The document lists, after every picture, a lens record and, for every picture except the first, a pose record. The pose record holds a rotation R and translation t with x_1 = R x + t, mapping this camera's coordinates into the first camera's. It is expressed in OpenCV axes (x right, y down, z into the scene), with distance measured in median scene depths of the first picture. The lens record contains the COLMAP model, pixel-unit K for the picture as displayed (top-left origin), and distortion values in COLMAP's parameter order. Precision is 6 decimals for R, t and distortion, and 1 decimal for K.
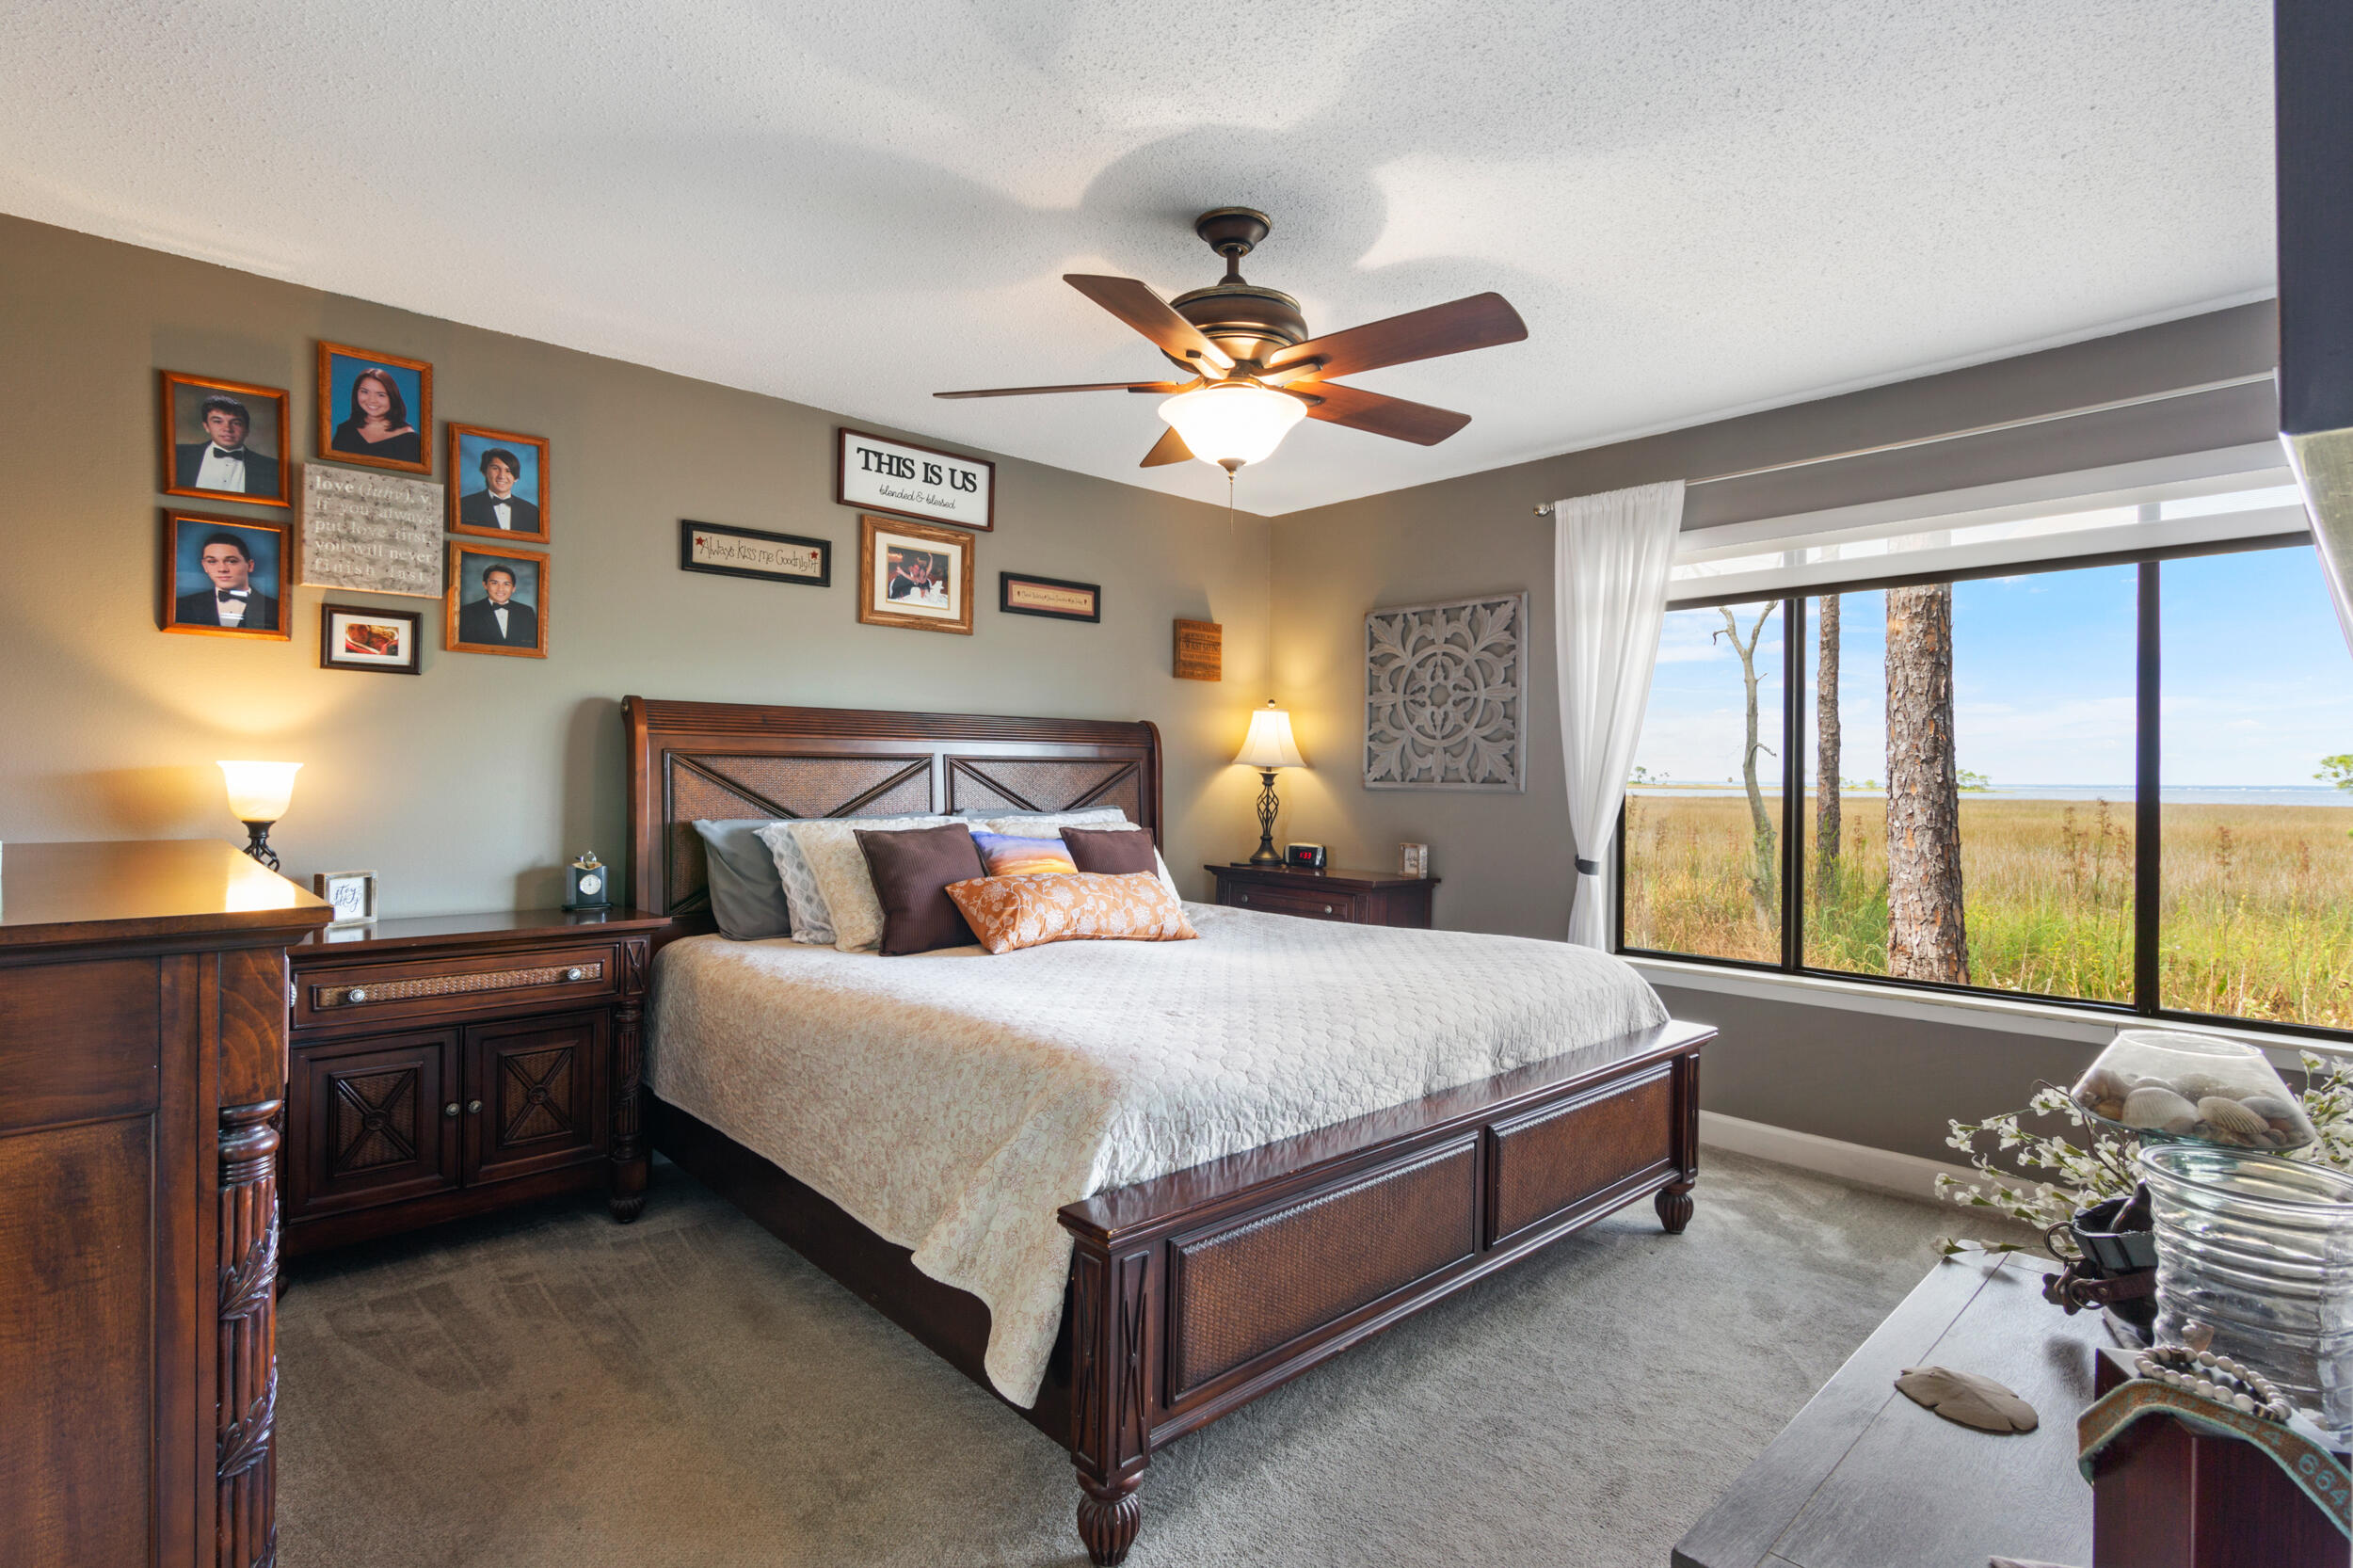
lens RADIAL K [[1141.8, 0, 1185.6], [0, 1141.8, 775.2], [0, 0, 1]] dist [0.001178, -0.000246]
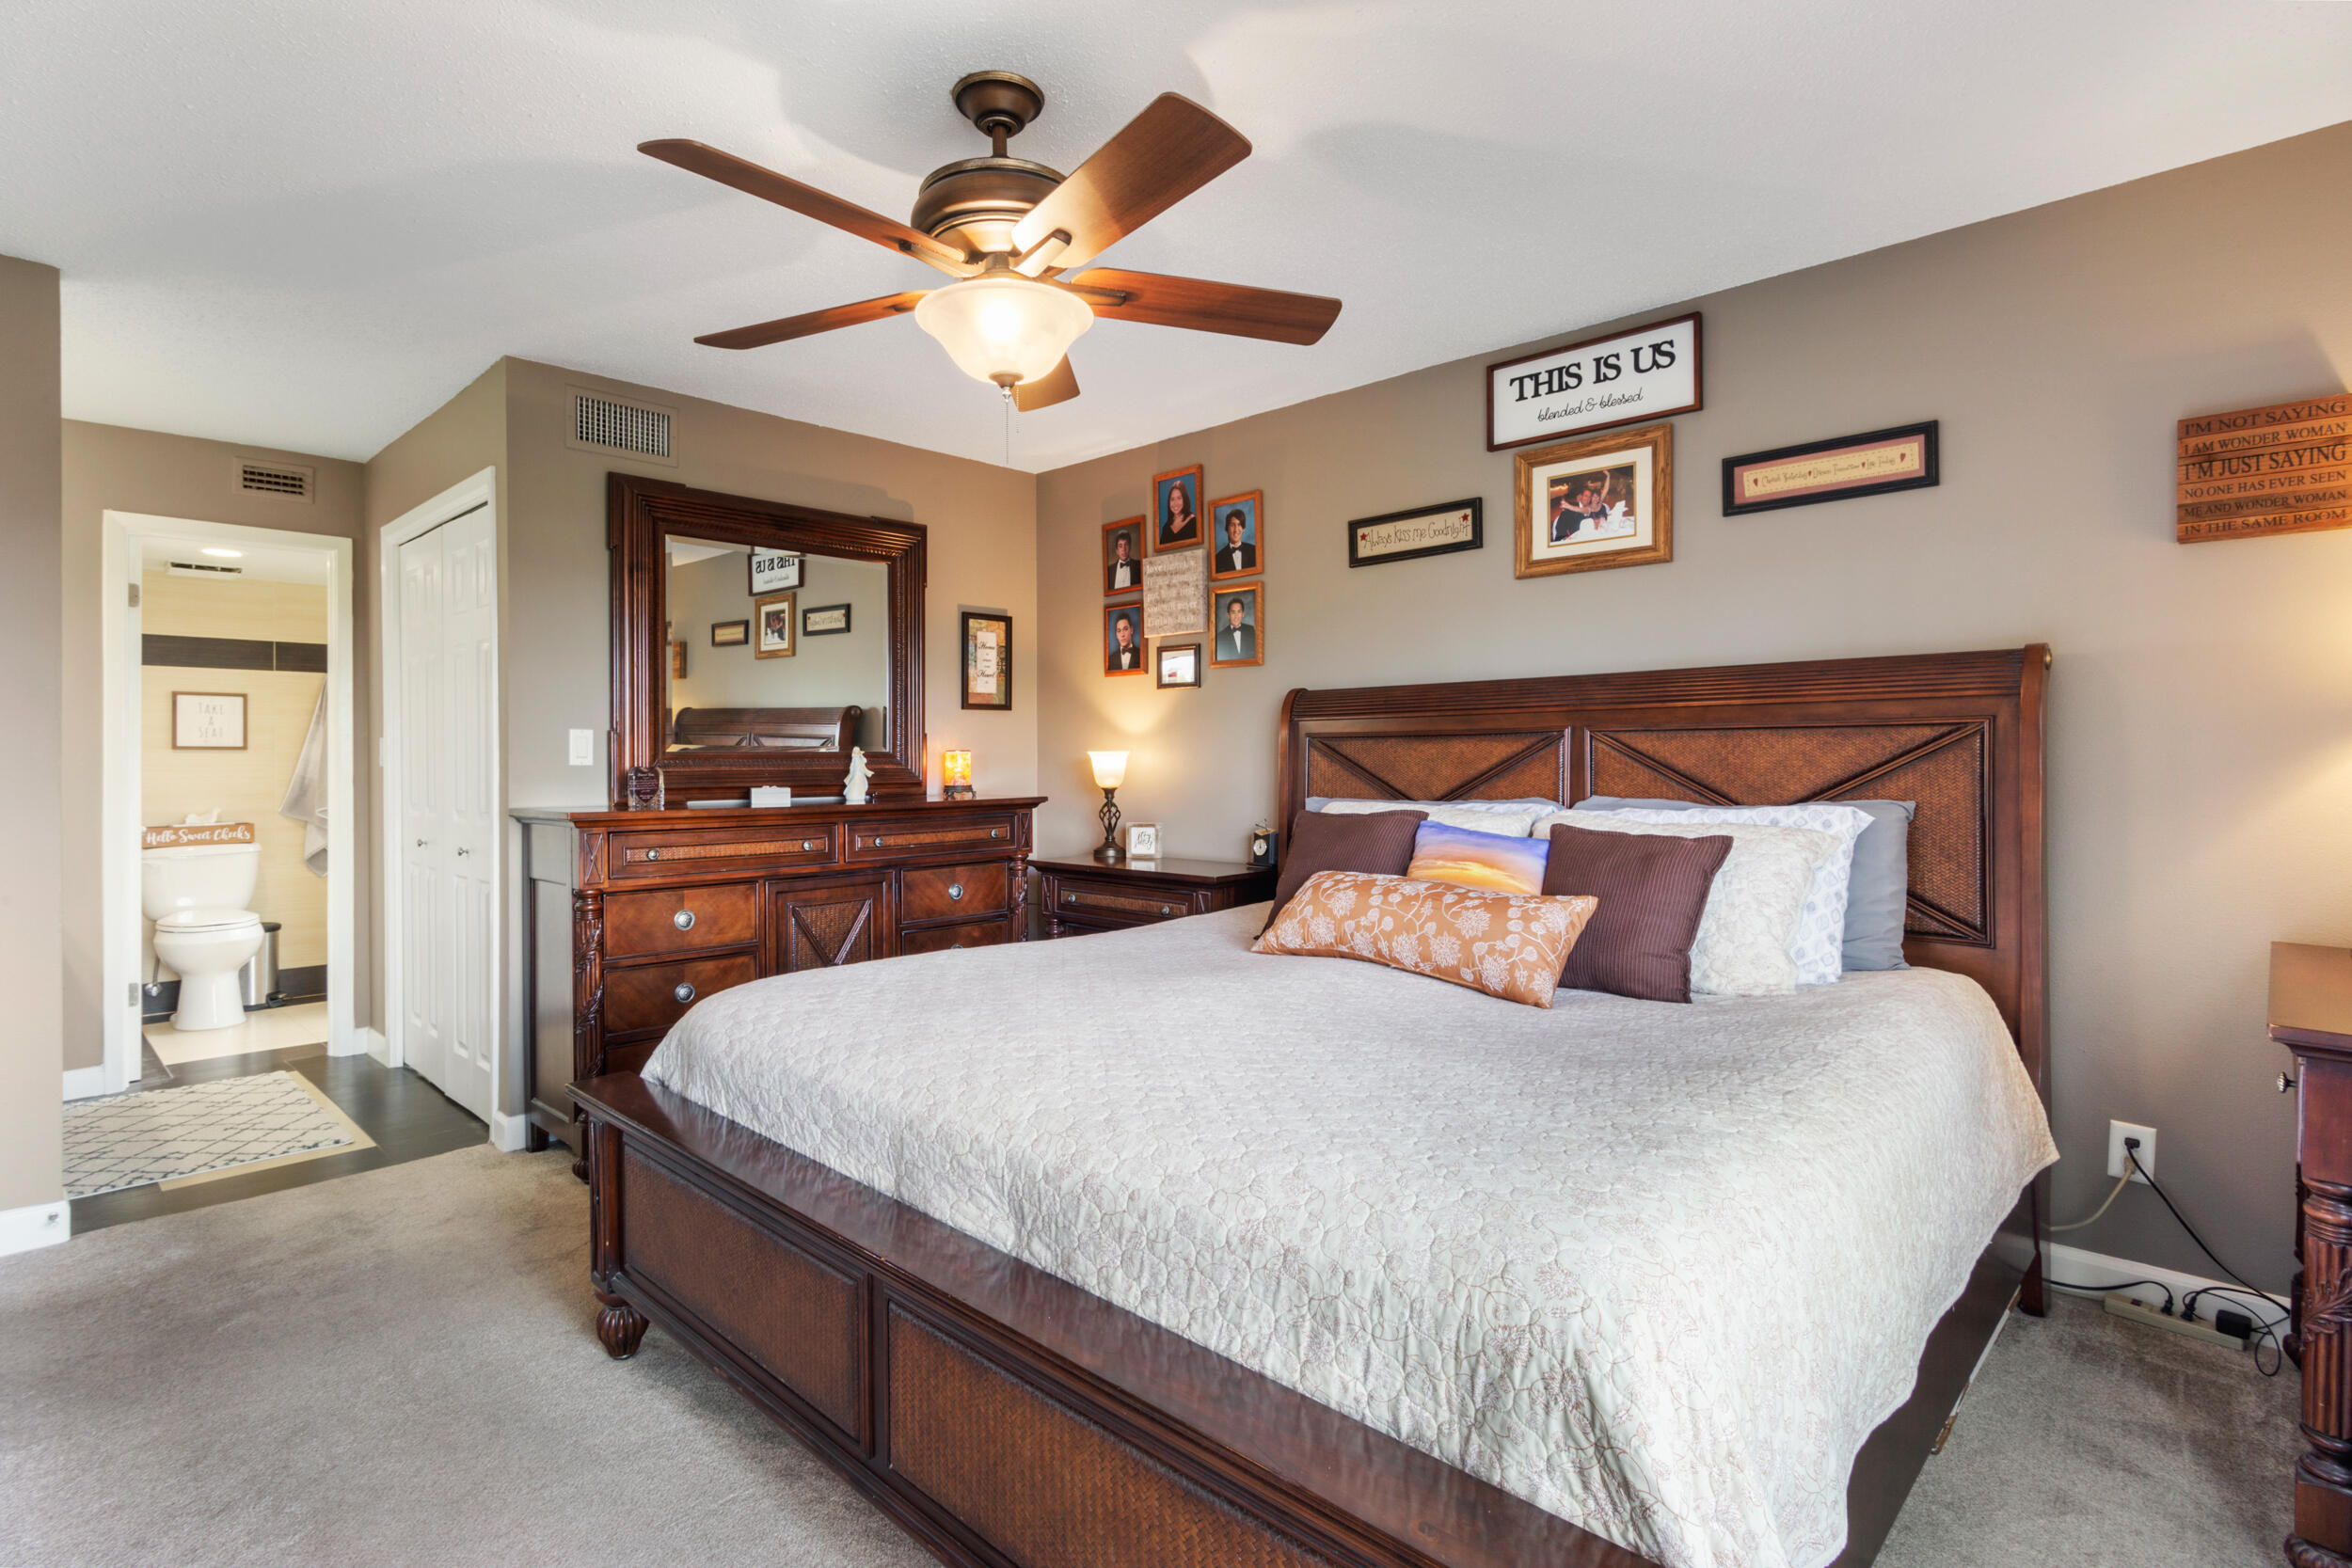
lens RADIAL K [[1141.2, 0, 1185.1], [0, 1141.2, 775.2], [0, 0, 1]] dist [0.001178, -0.000246]
pose [[0.061868, 0.010712, -0.998027, 0.629617], [0.011829, 0.999864, 0.011465, 0.004036], [0.998014, -0.012515, 0.061733, 0.759588]]
